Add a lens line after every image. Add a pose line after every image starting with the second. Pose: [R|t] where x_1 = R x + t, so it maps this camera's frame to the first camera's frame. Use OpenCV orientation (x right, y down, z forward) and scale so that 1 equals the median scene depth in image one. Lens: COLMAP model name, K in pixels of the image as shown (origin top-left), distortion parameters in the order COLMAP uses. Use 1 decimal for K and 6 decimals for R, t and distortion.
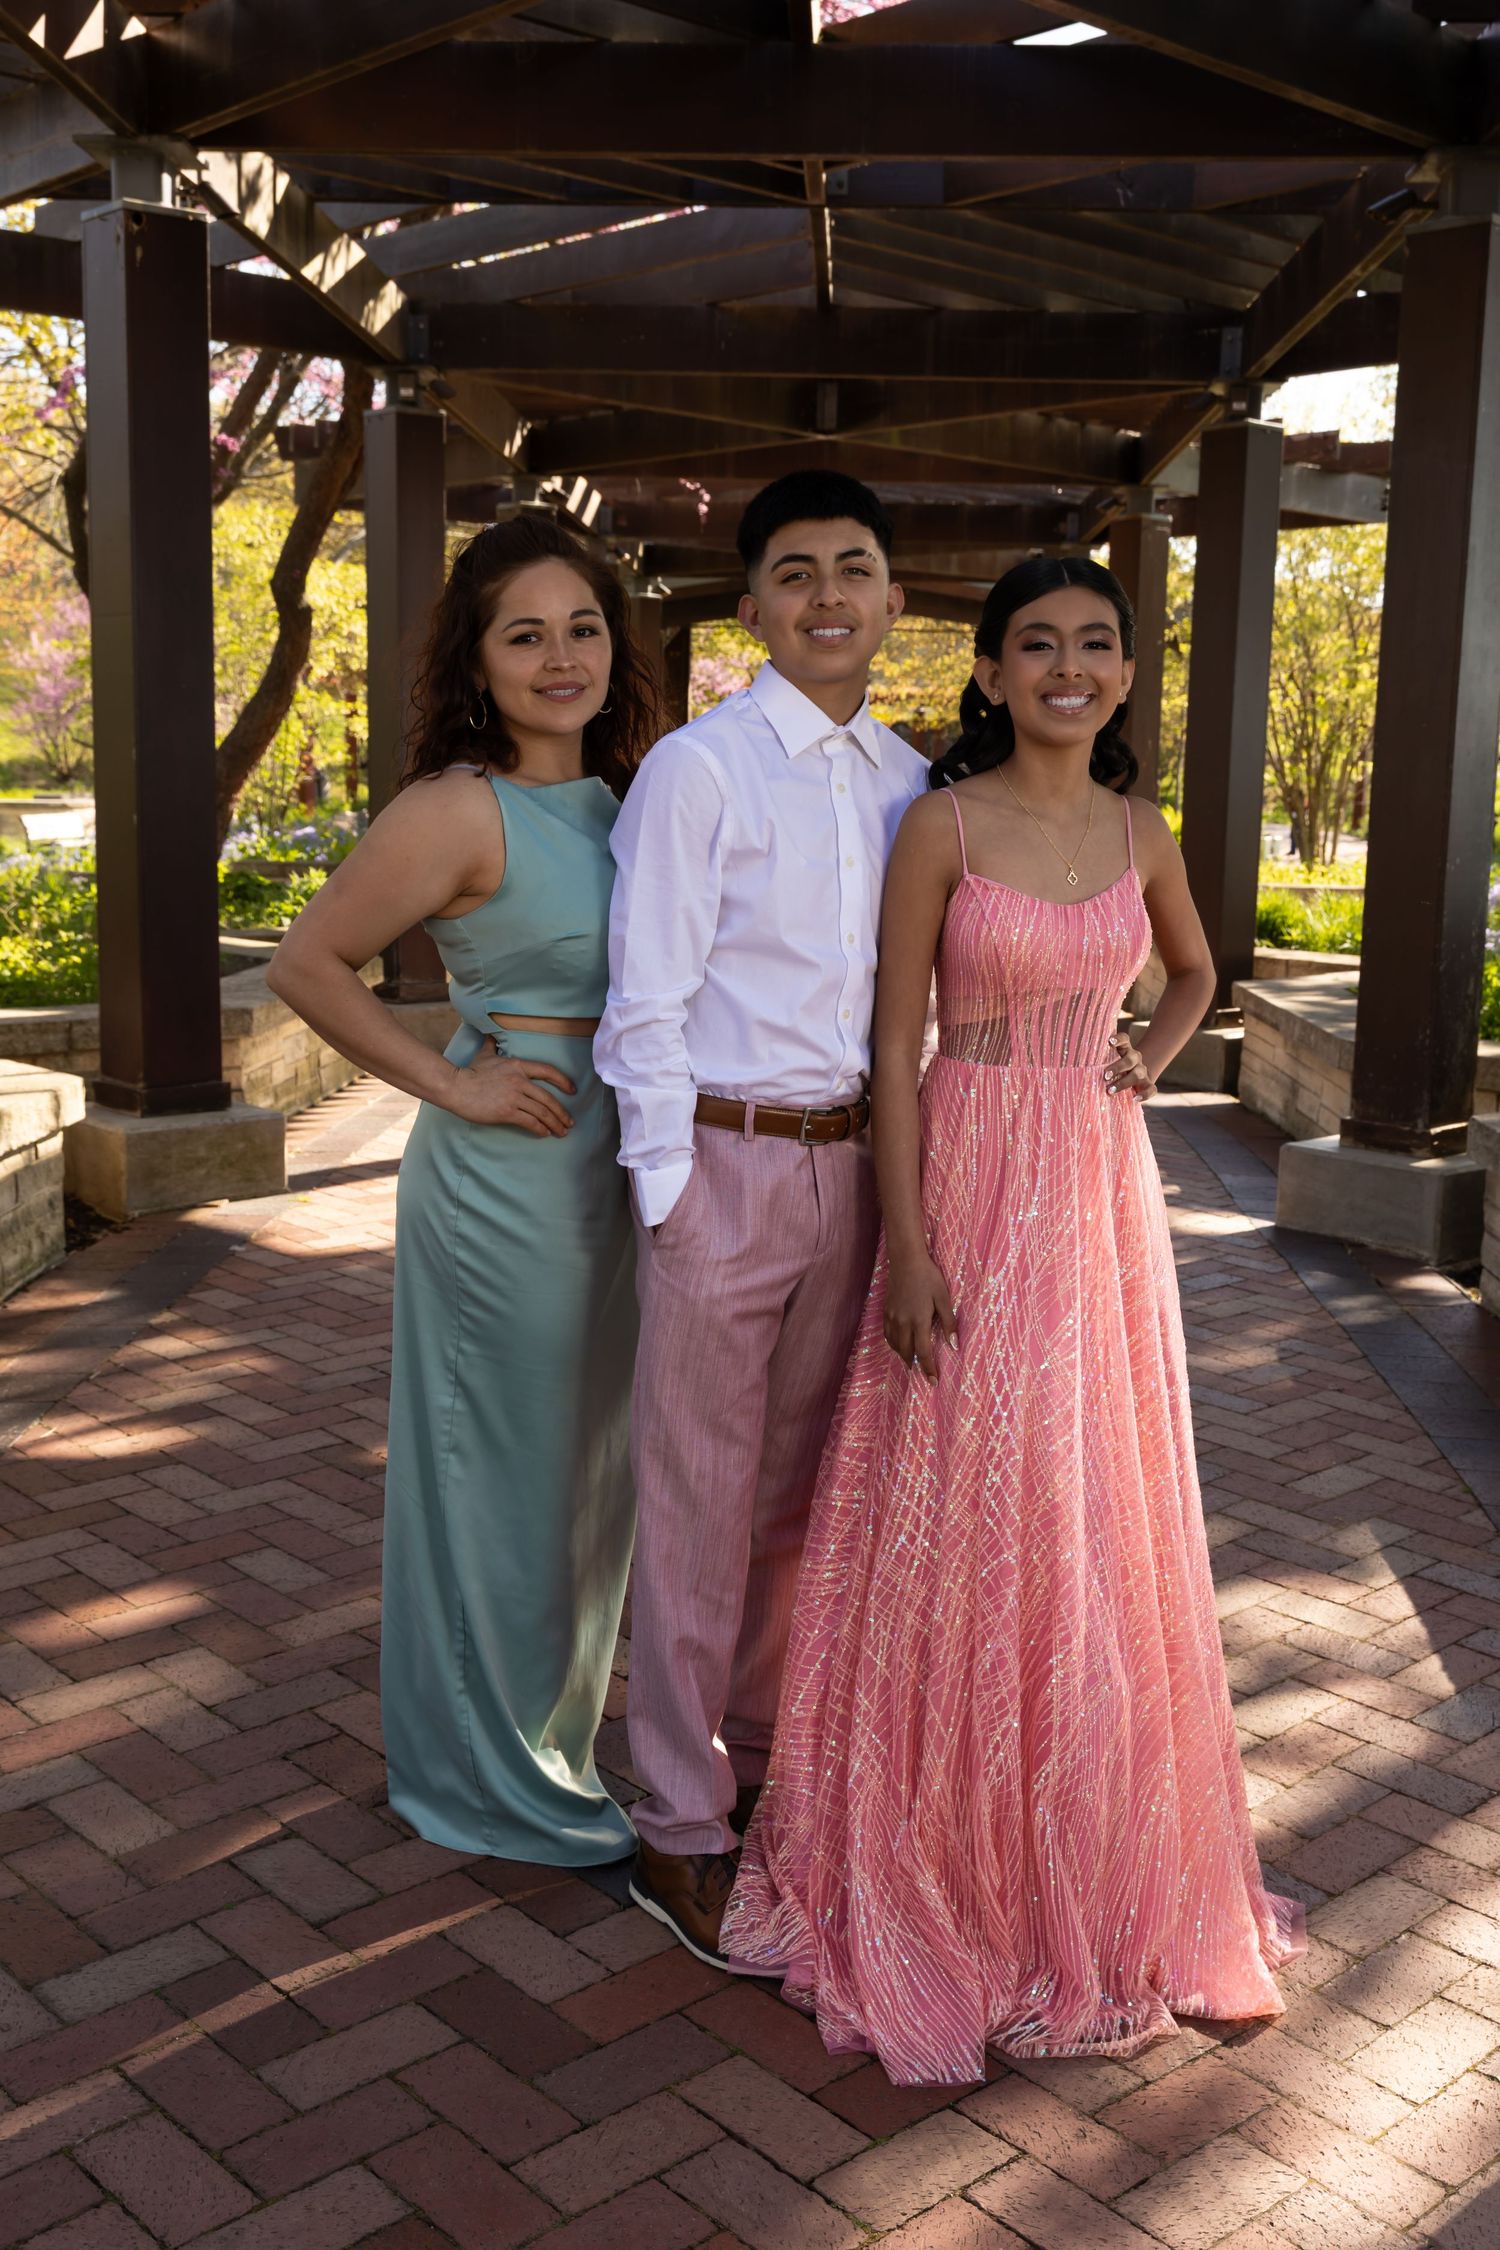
lens RADIAL K [[2277.8, 0, 742.1], [0, 2277.8, 1134.5], [0, 0, 1]] dist [-0.013051, 0.012865]
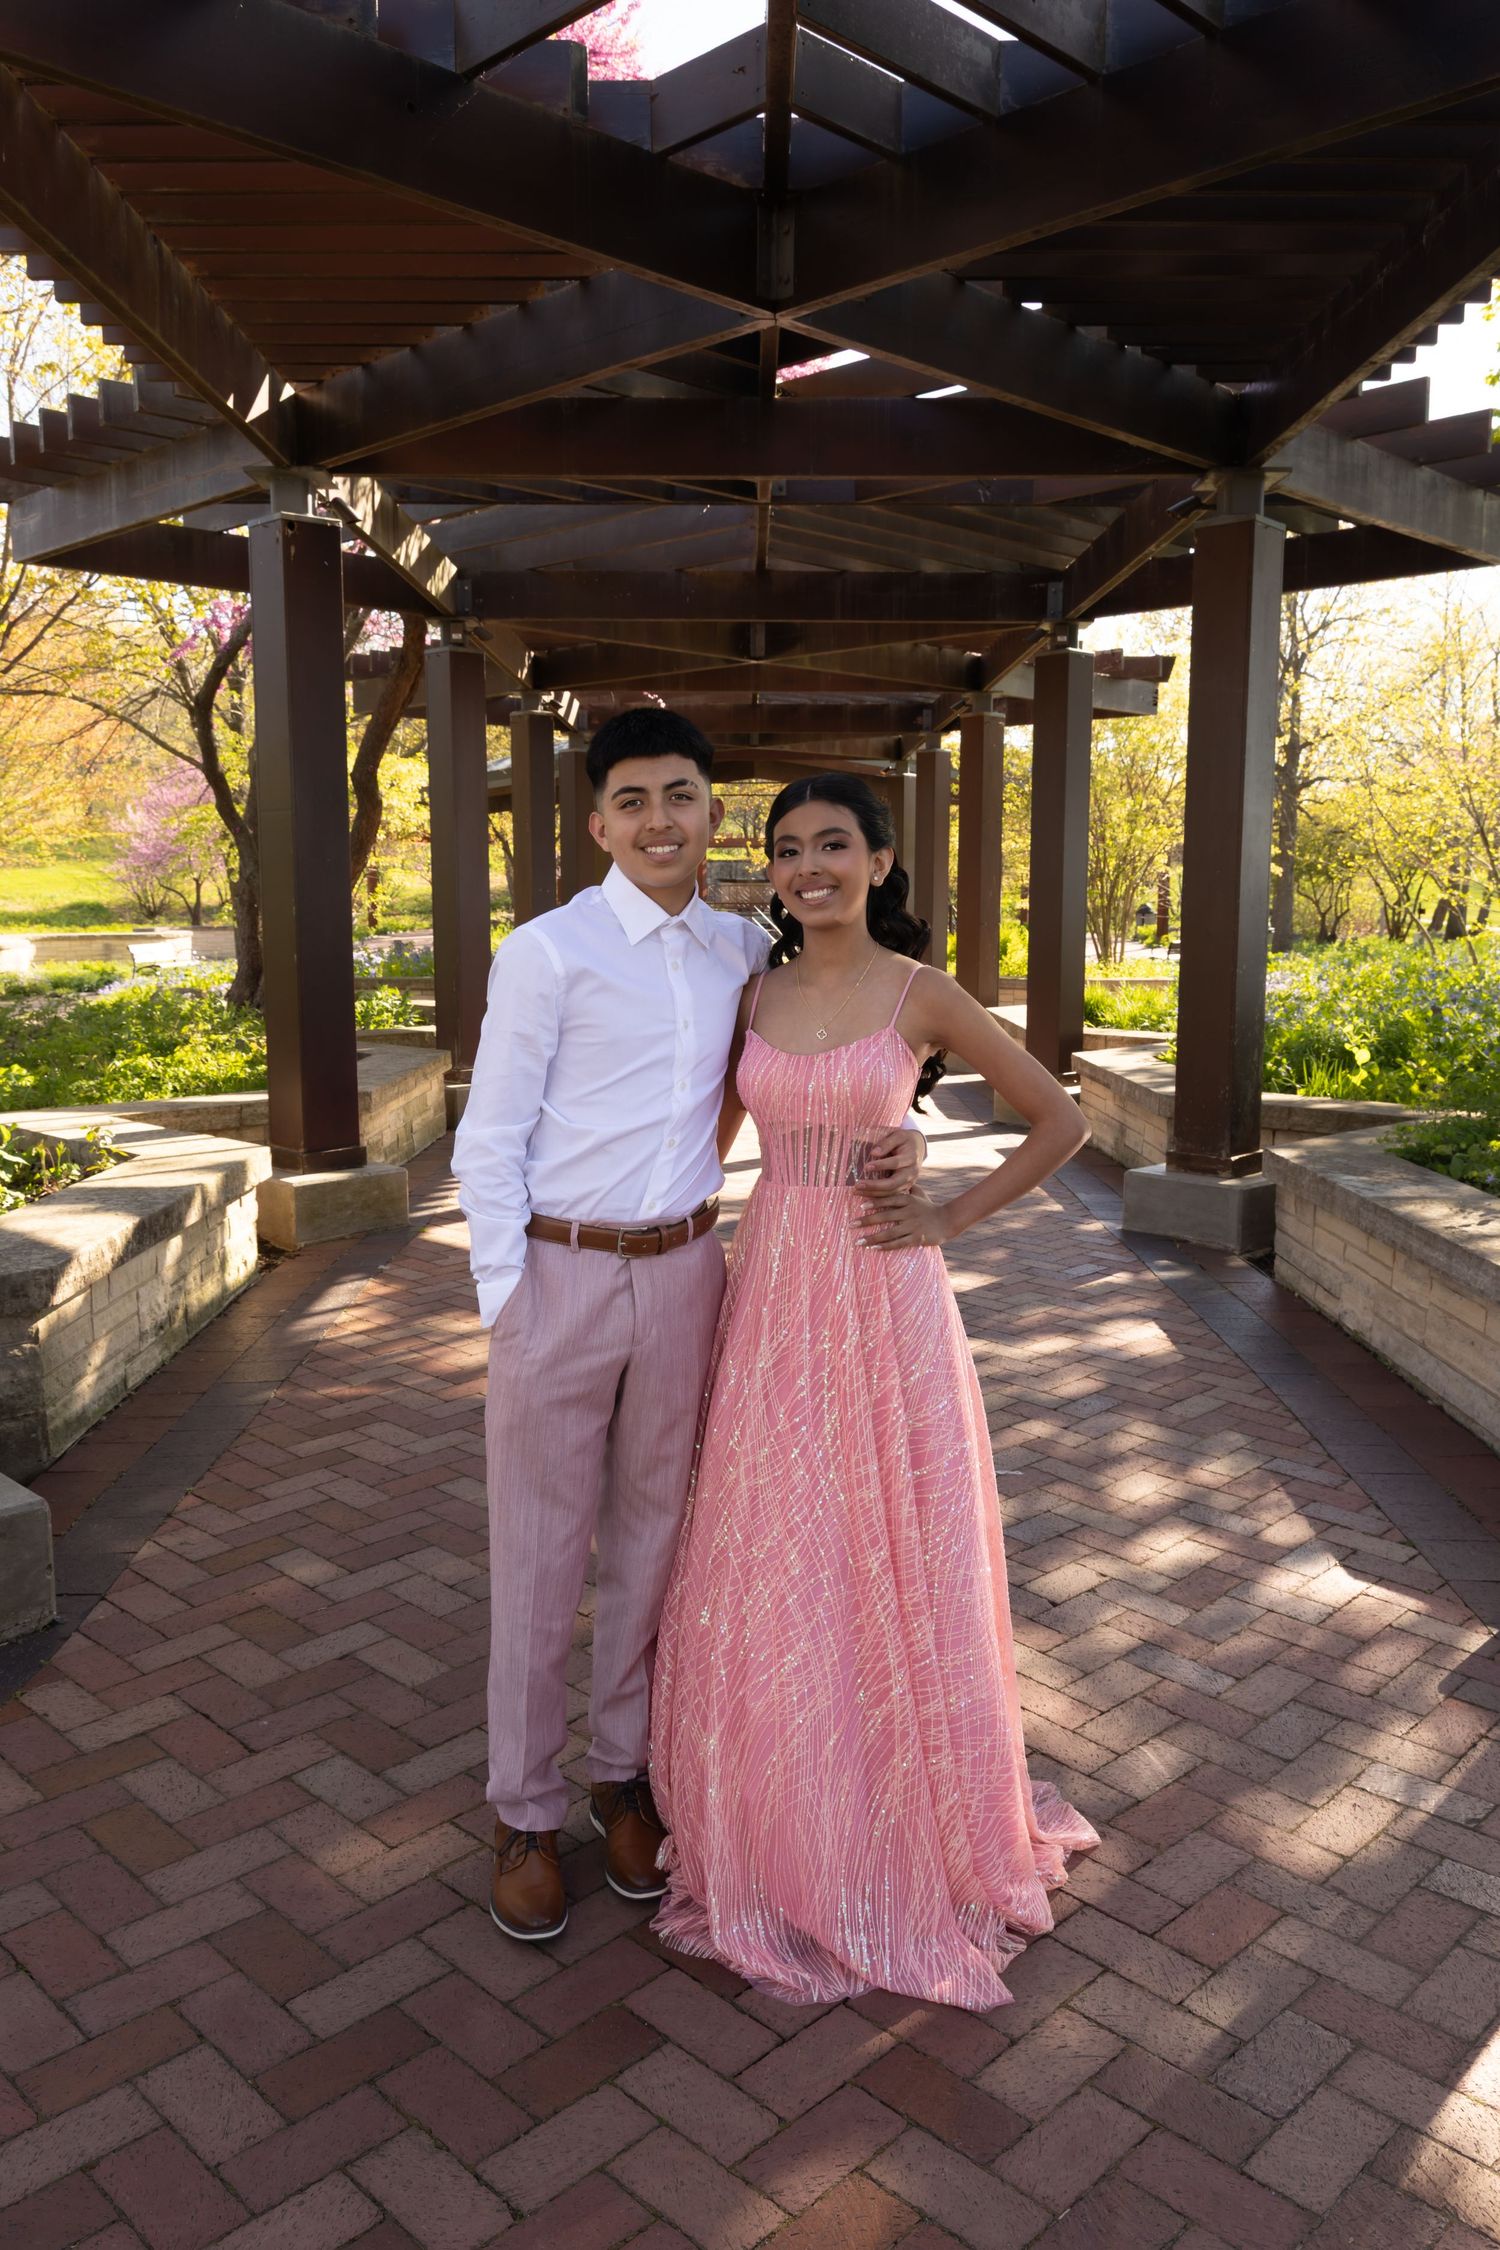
lens RADIAL K [[1726.2, 0, 746.6], [0, 1726.2, 1127.6], [0, 0, 1]] dist [0.001780, -0.002127]
pose [[0.998541, -0.026424, 0.047094, -0.032155], [0.027588, 0.999326, -0.024236, -0.002115], [-0.046422, 0.025500, 0.998596, -0.036777]]
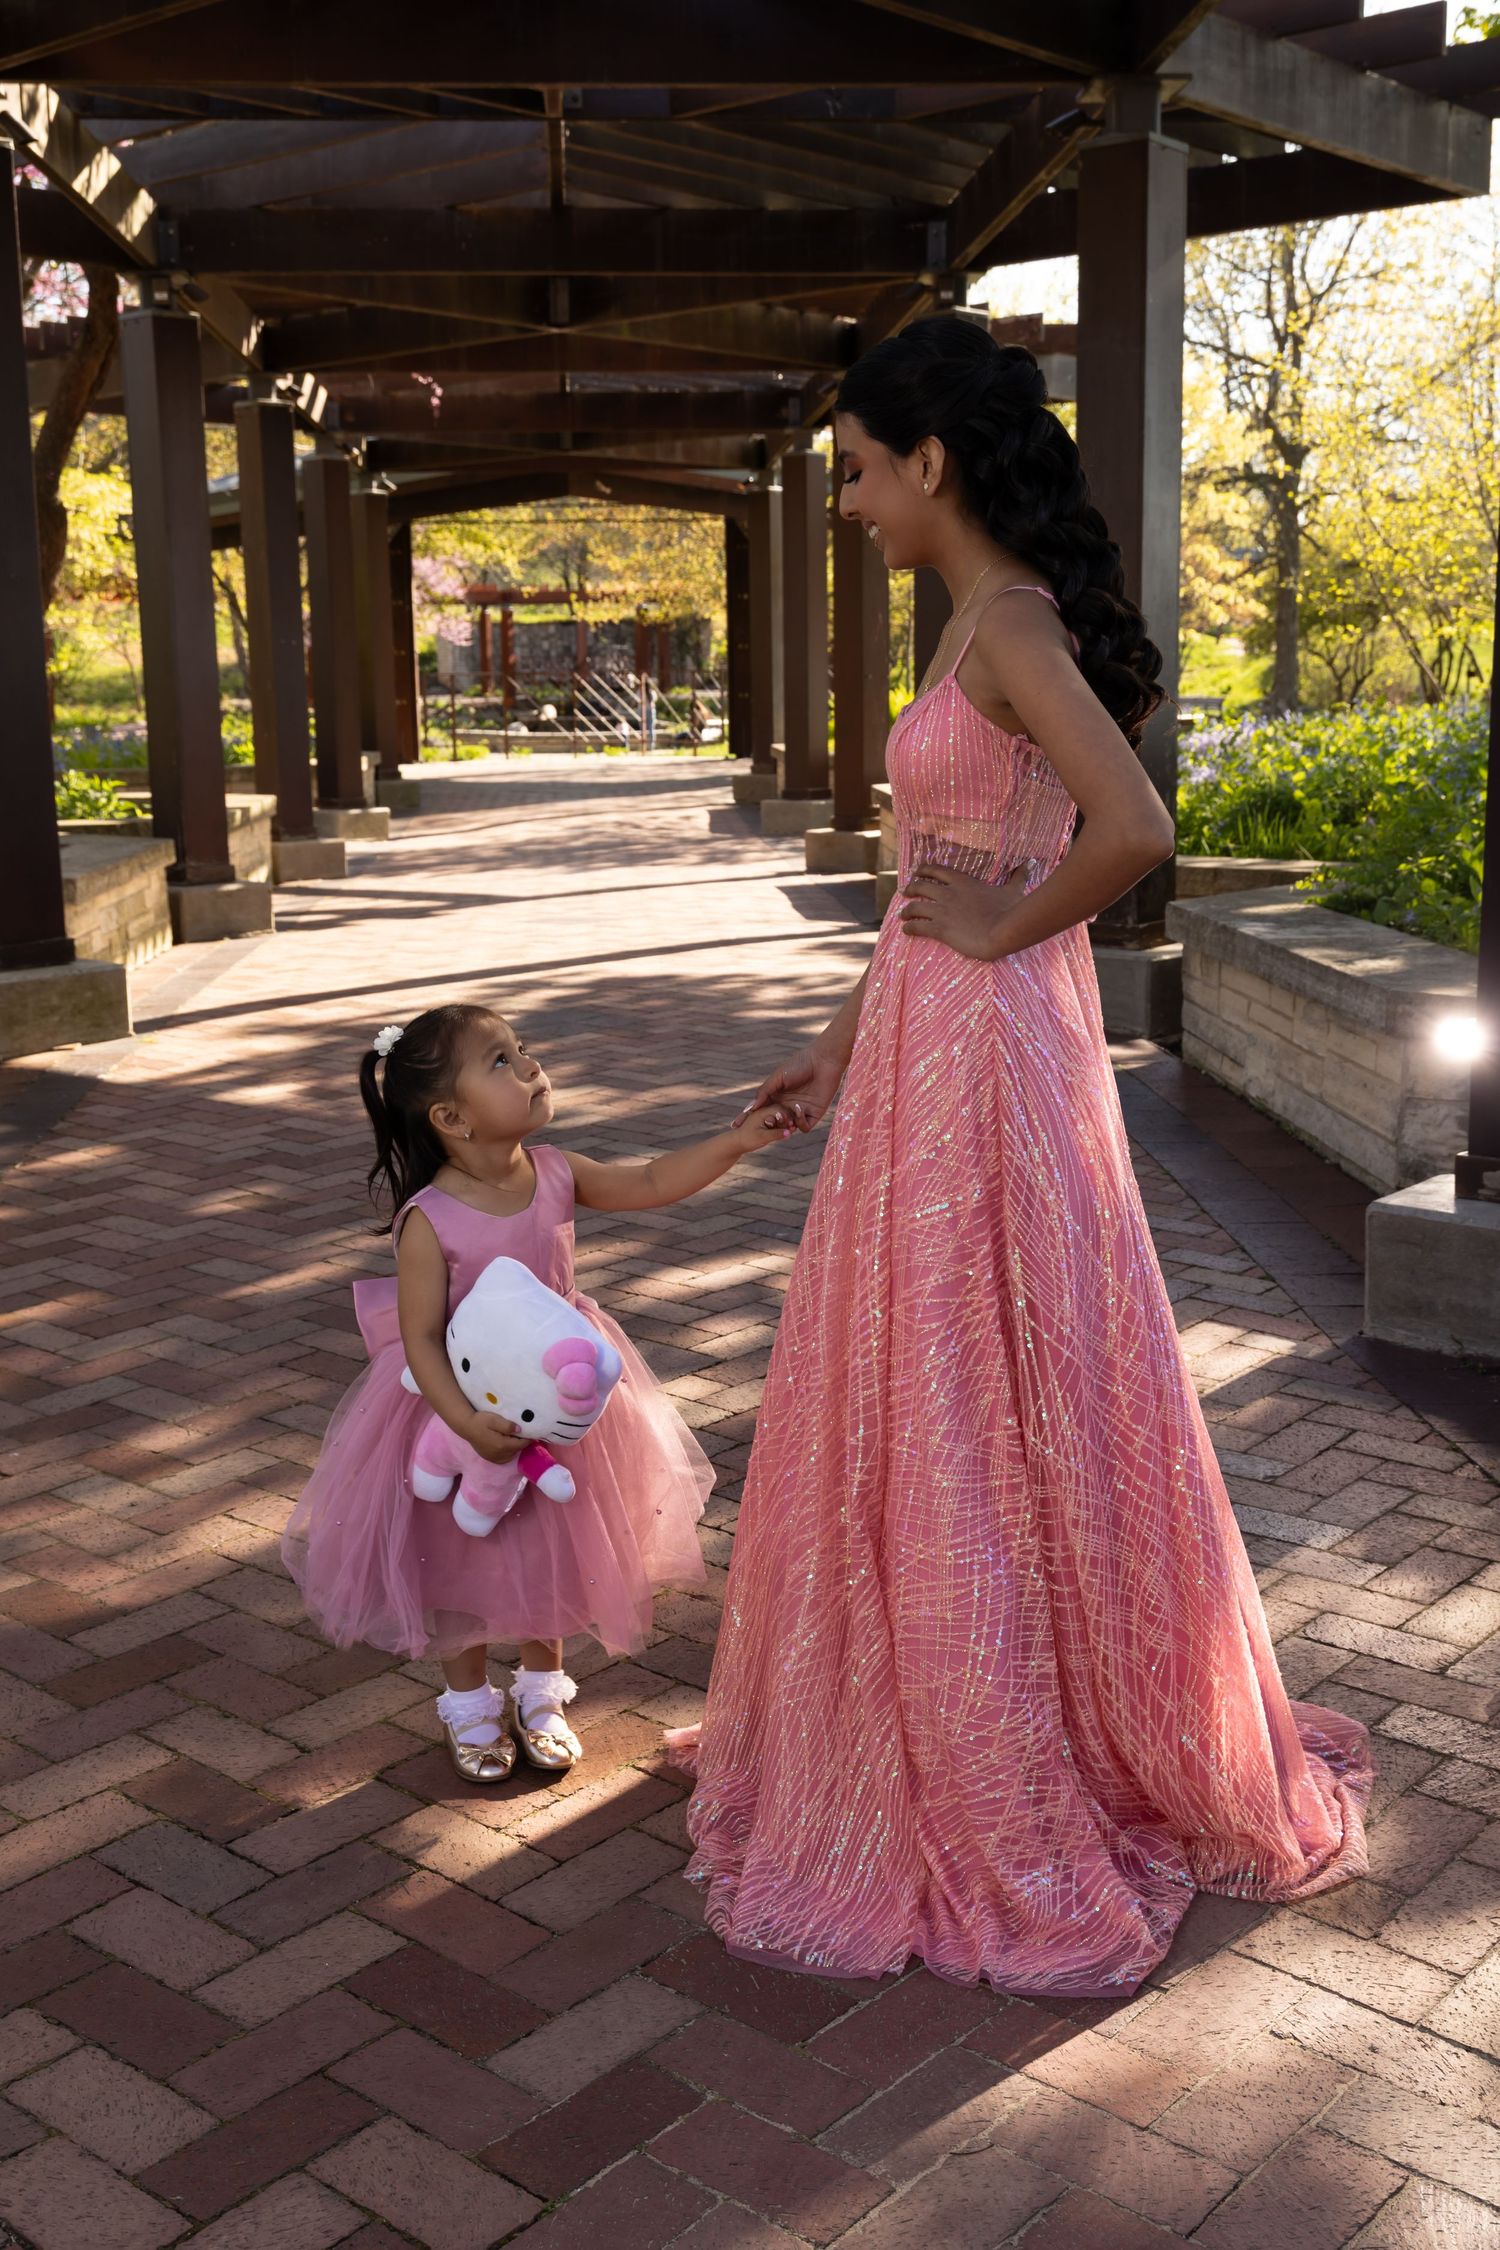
lens RADIAL K [[2390.6, 0, 750.0], [0, 2390.6, 1125.0], [0, 0, 1]] dist [-0.013054, 0.019489]
pose [[0.991913, -0.057309, 0.113241, -0.026823], [0.054197, 0.998068, 0.030371, 0.036049], [-0.114763, -0.023988, 0.993103, -0.133303]]
